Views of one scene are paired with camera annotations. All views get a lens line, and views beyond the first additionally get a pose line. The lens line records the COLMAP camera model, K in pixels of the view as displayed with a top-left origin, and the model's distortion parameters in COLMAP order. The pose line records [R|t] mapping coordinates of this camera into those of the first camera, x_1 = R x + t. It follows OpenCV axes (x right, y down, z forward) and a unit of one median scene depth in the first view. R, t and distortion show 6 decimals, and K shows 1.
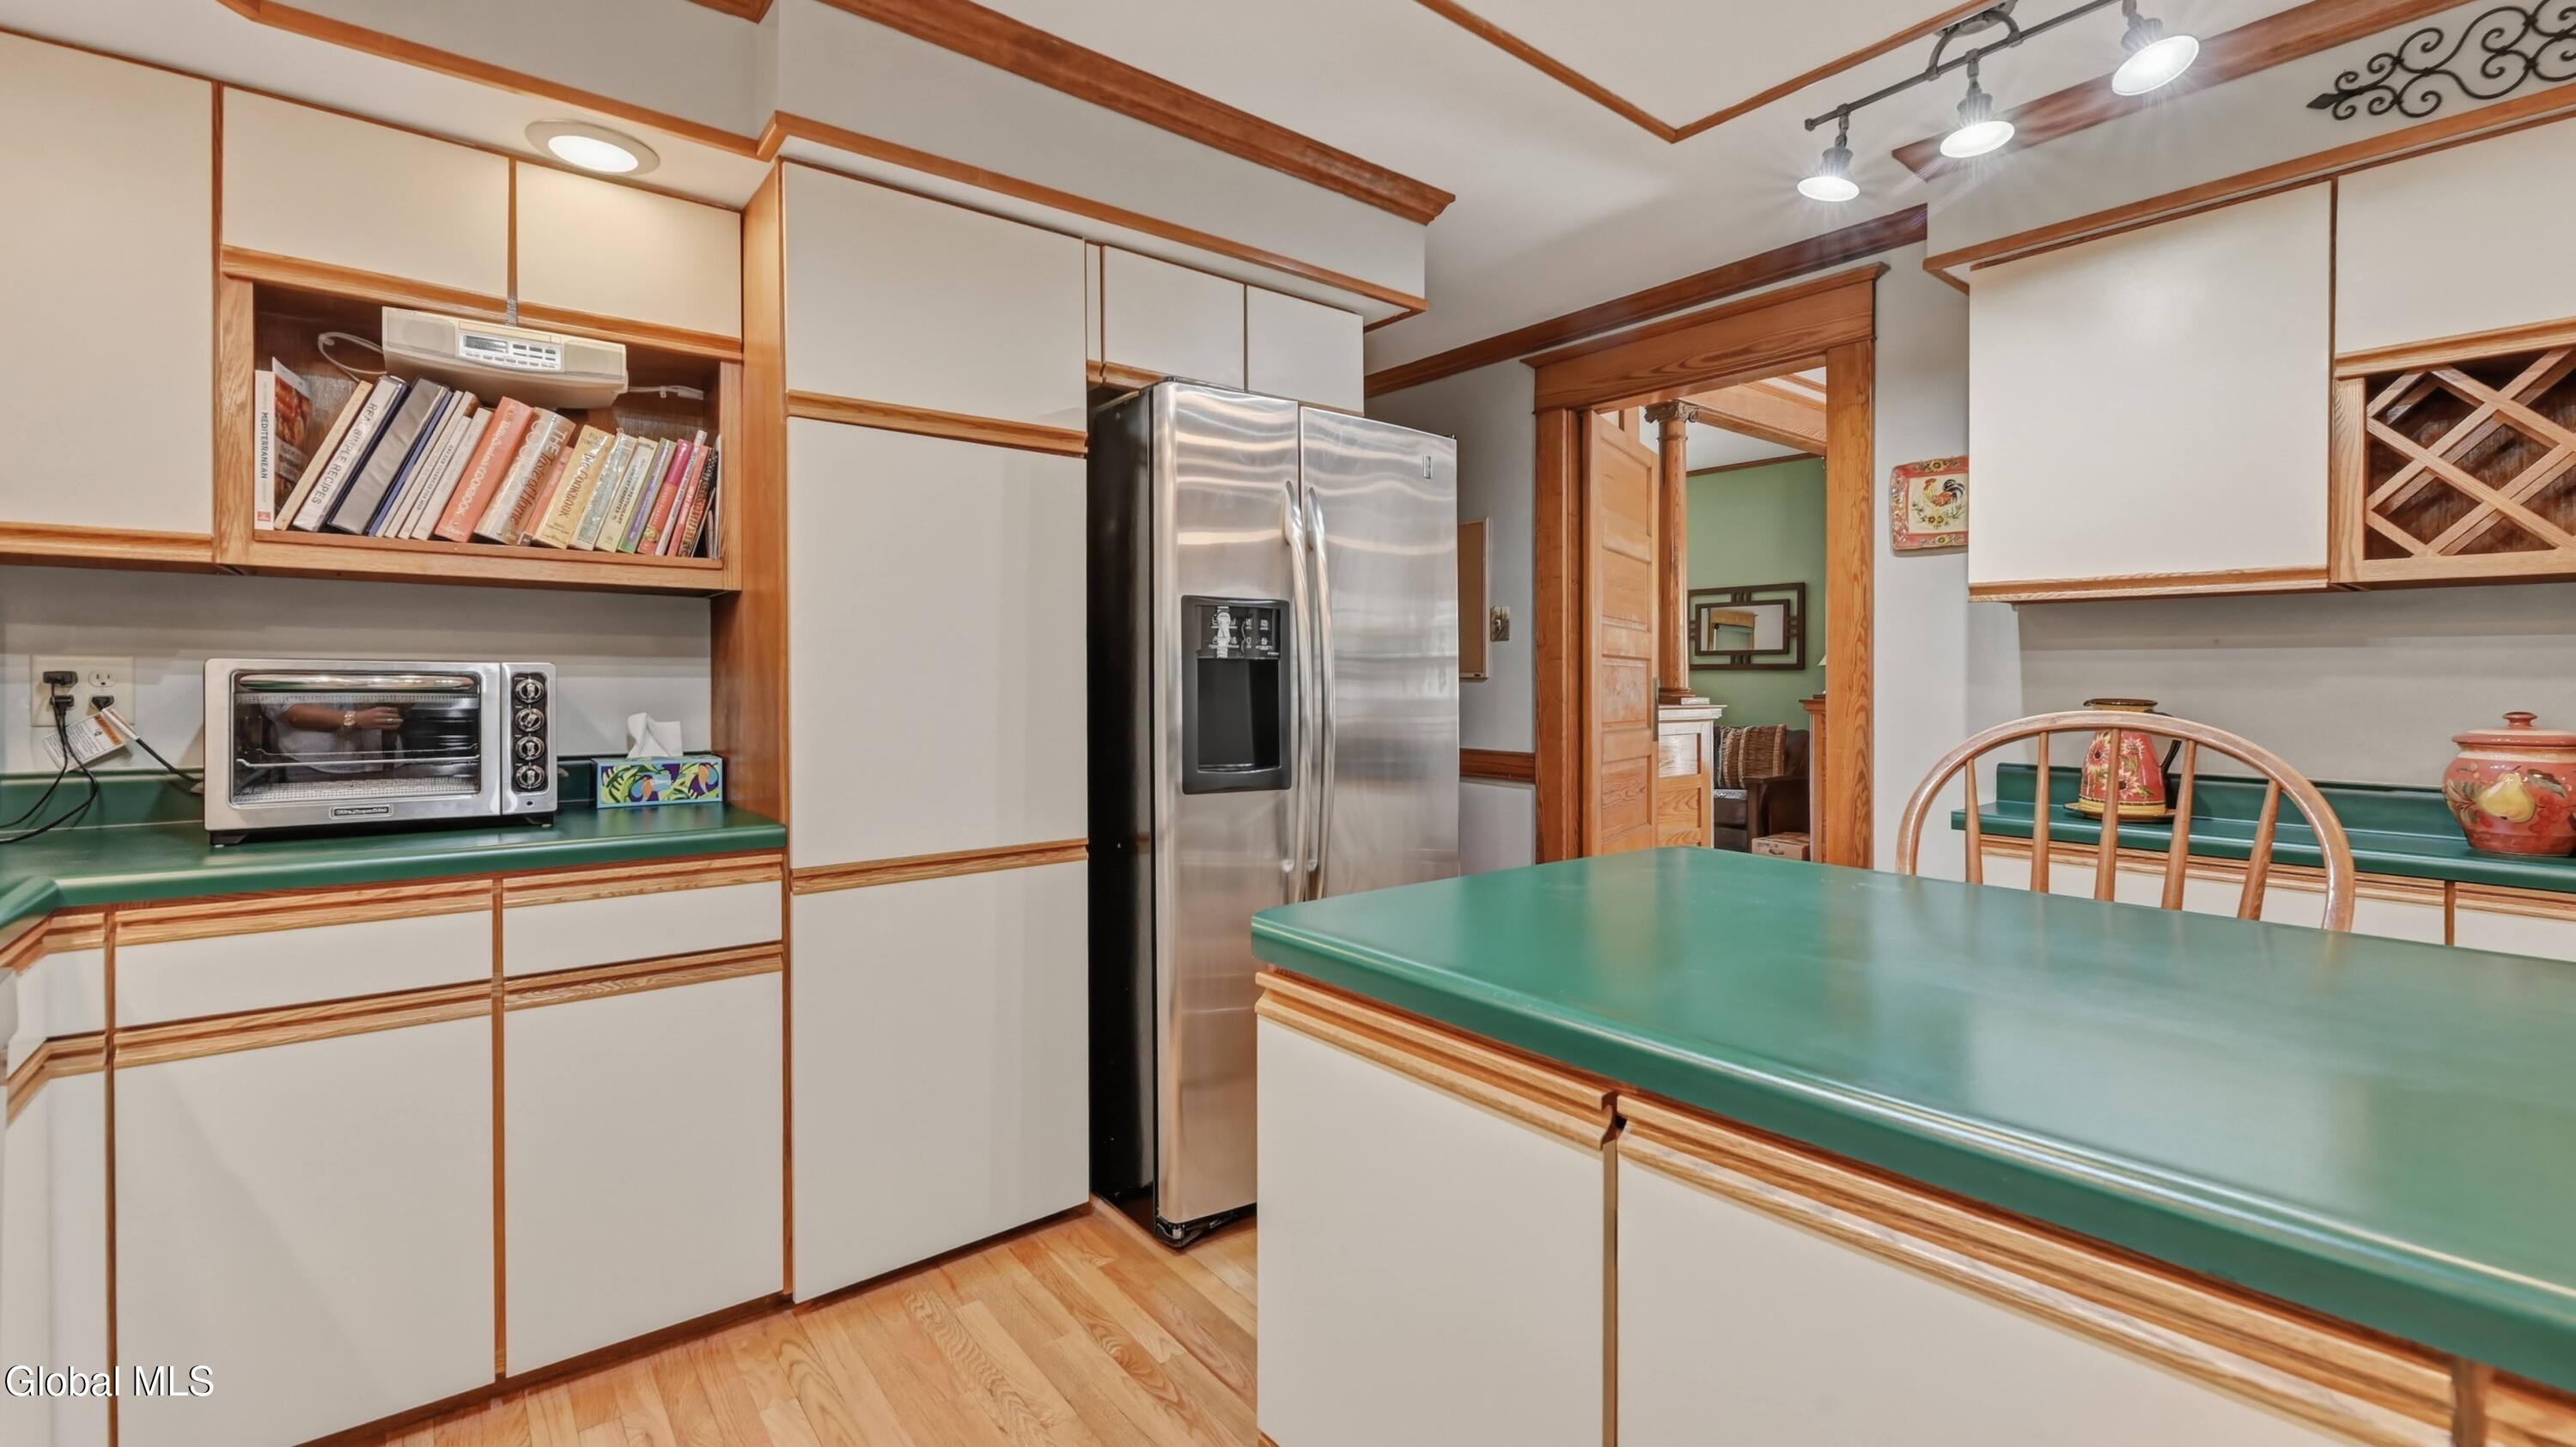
lens RADIAL K [[1098.4, 0, 1283.9], [0, 1098.4, 672.7], [0, 0, 1]] dist [-0.002849, -0.000713]
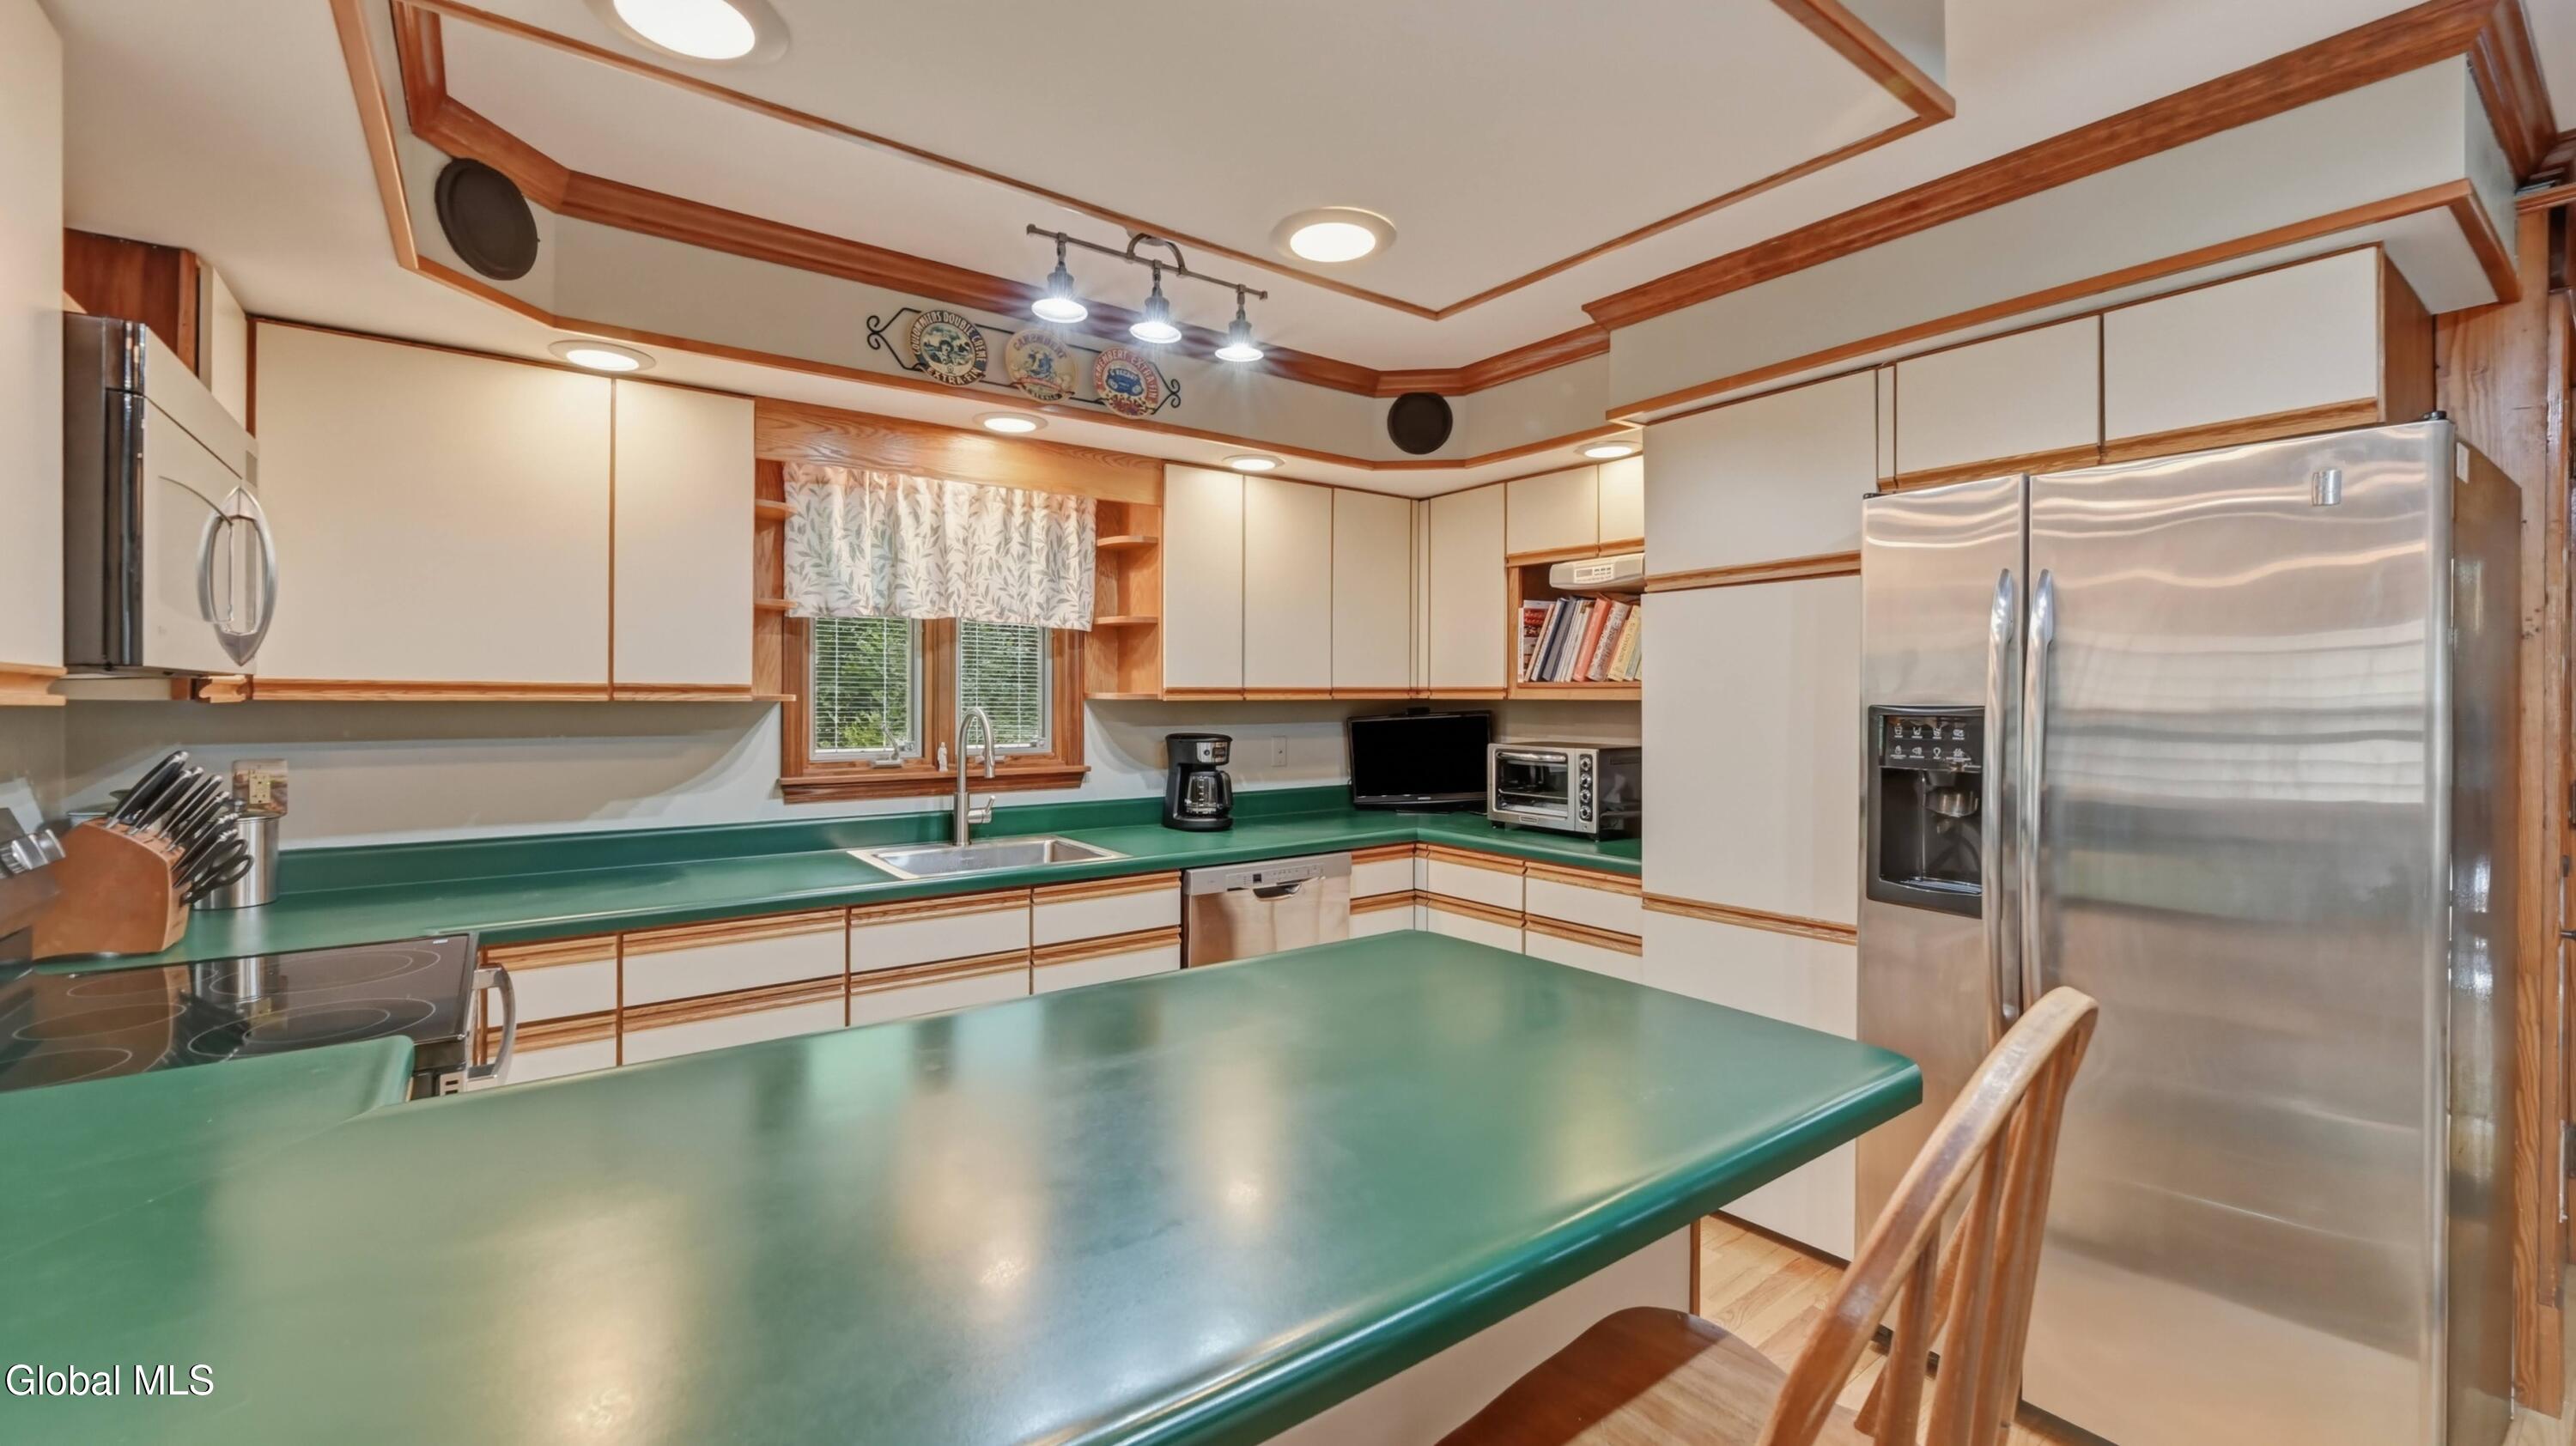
lens RADIAL K [[1051.4, 0, 1277.8], [0, 1051.4, 687.5], [0, 0, 1]] dist [-0.002409, -0.000011]
pose [[-0.033764, -0.014361, -0.999327, 1.077942], [0.003683, 0.999888, -0.014493, -0.088575], [0.999423, -0.004170, -0.033707, 0.569669]]
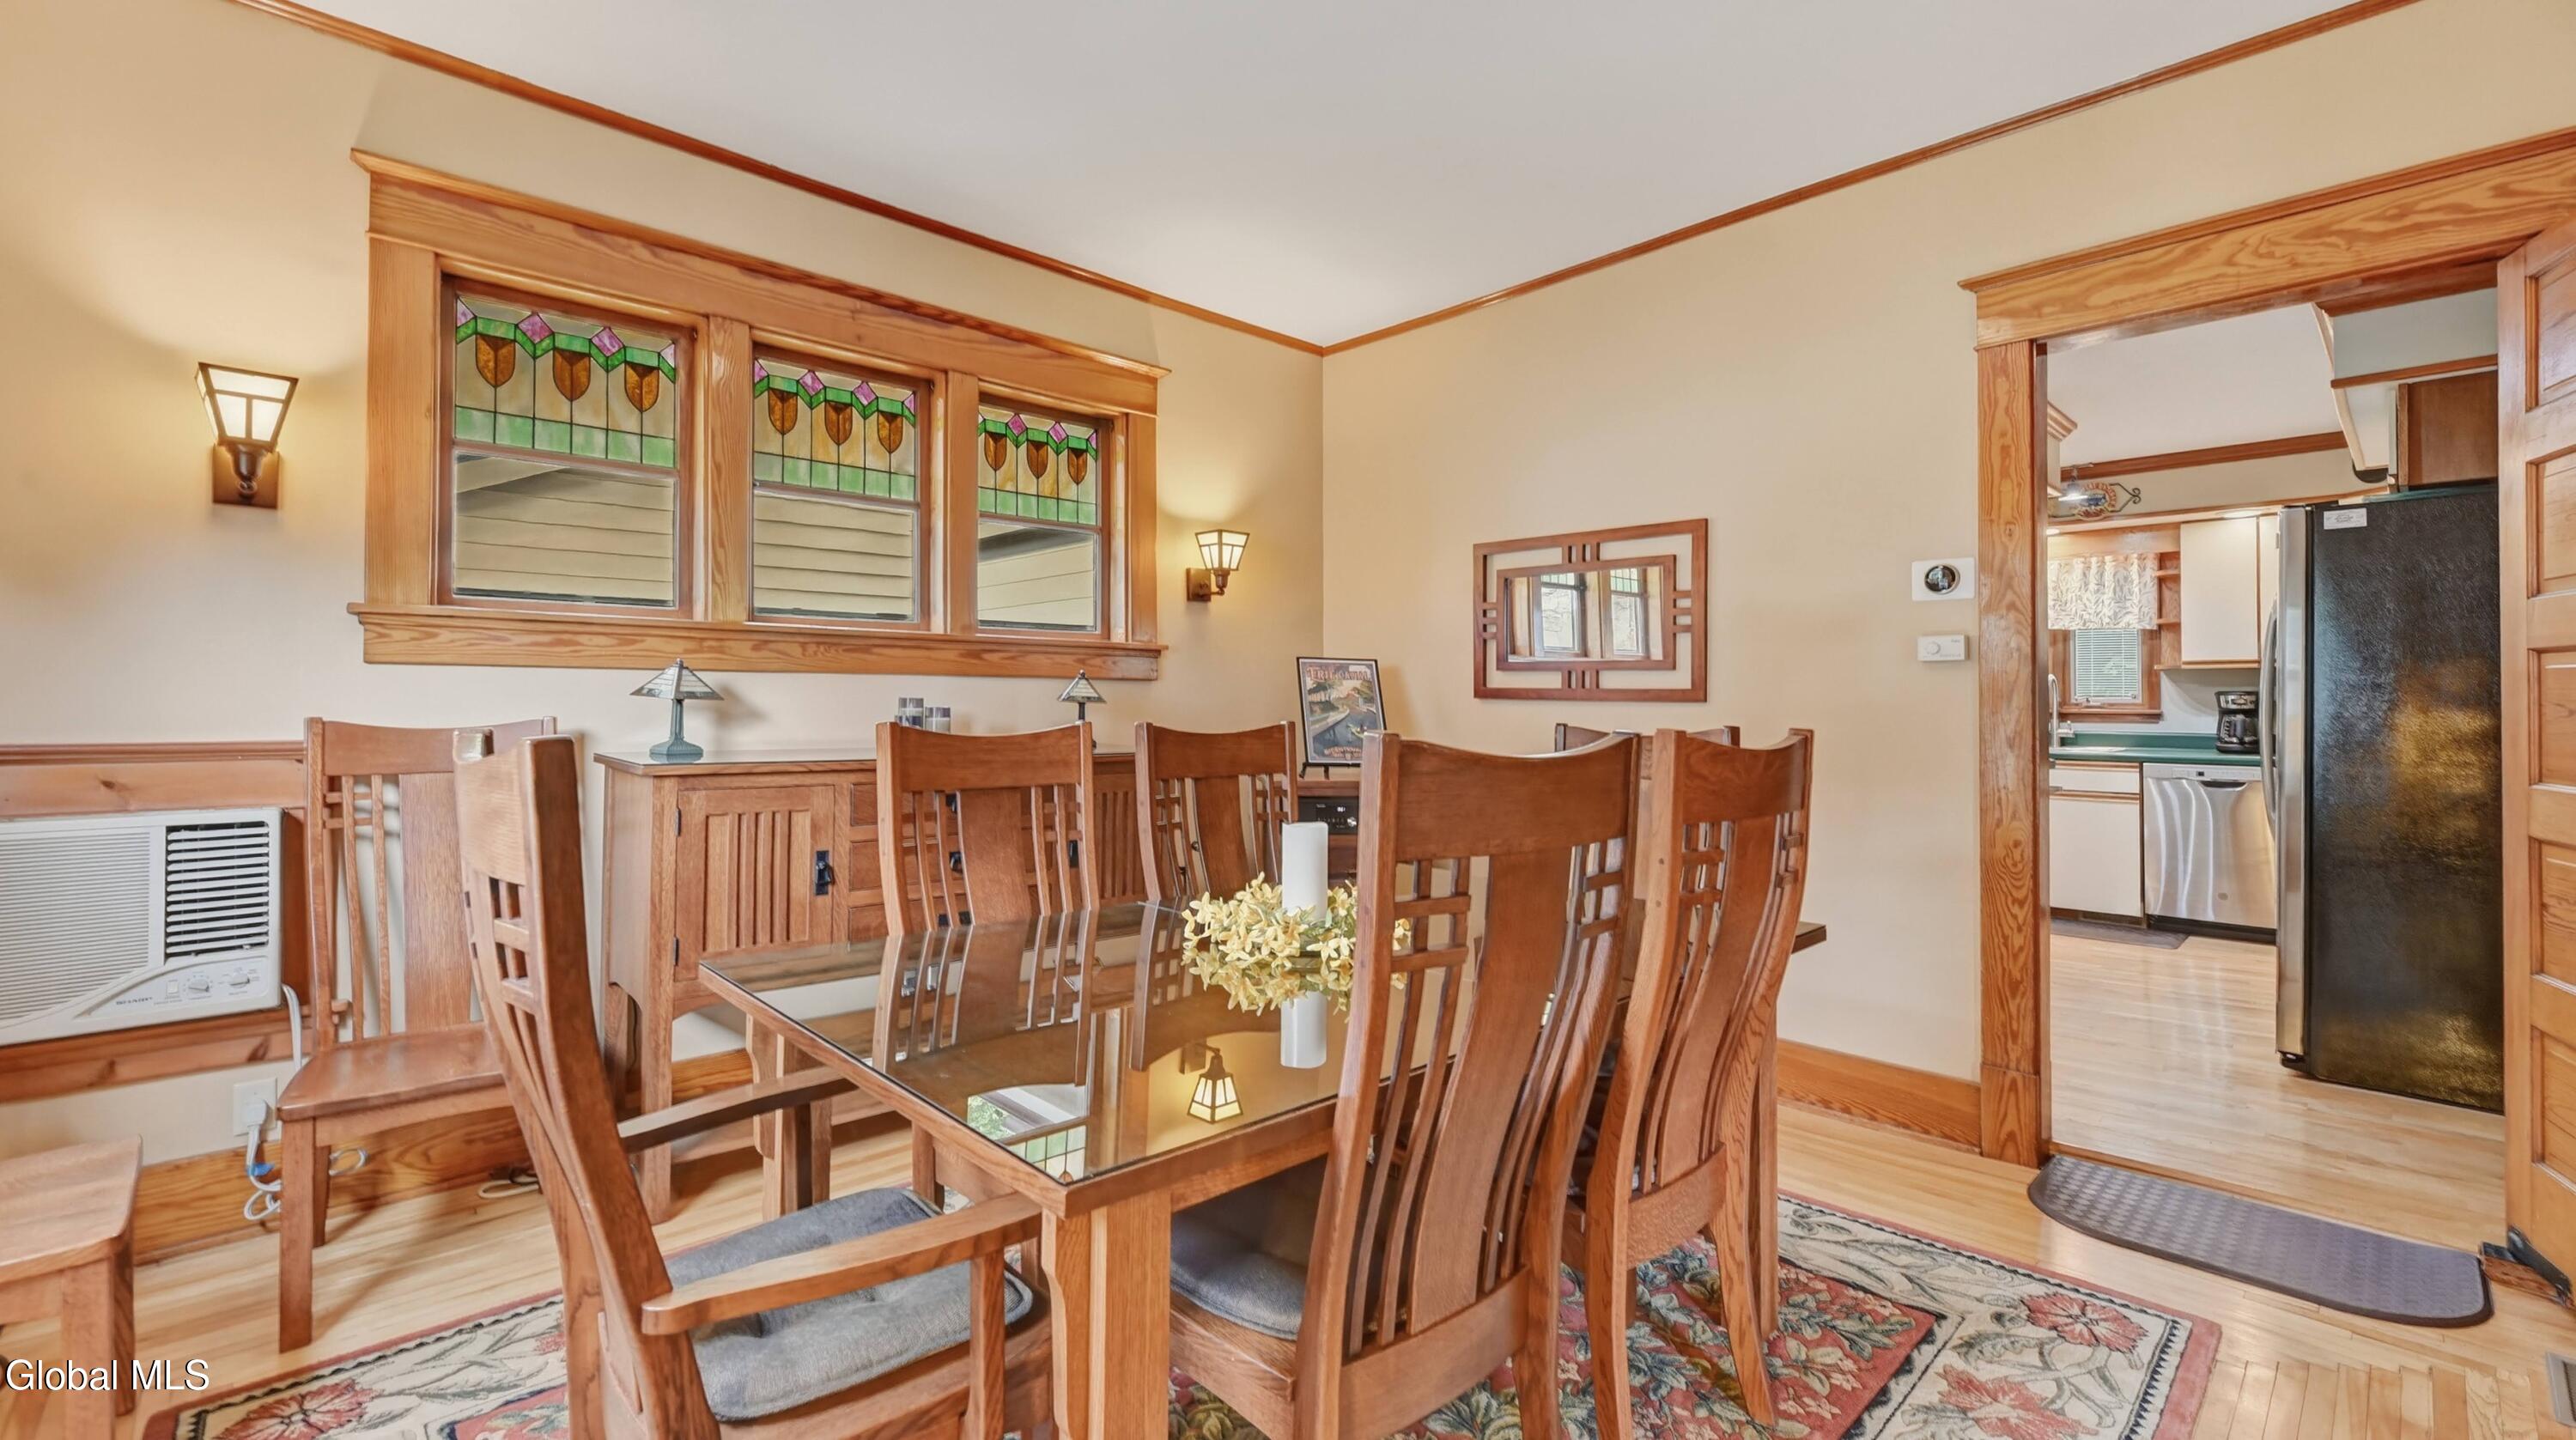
lens RADIAL K [[1051.4, 0, 1277.8], [0, 1051.4, 684.5], [0, 0, 1]] dist [-0.002409, -0.000011]
pose [[-0.996656, -0.014264, -0.080460, 2.055232], [-0.012862, 0.999757, -0.017910, 0.036033], [0.080695, -0.016815, -0.996597, 3.052767]]
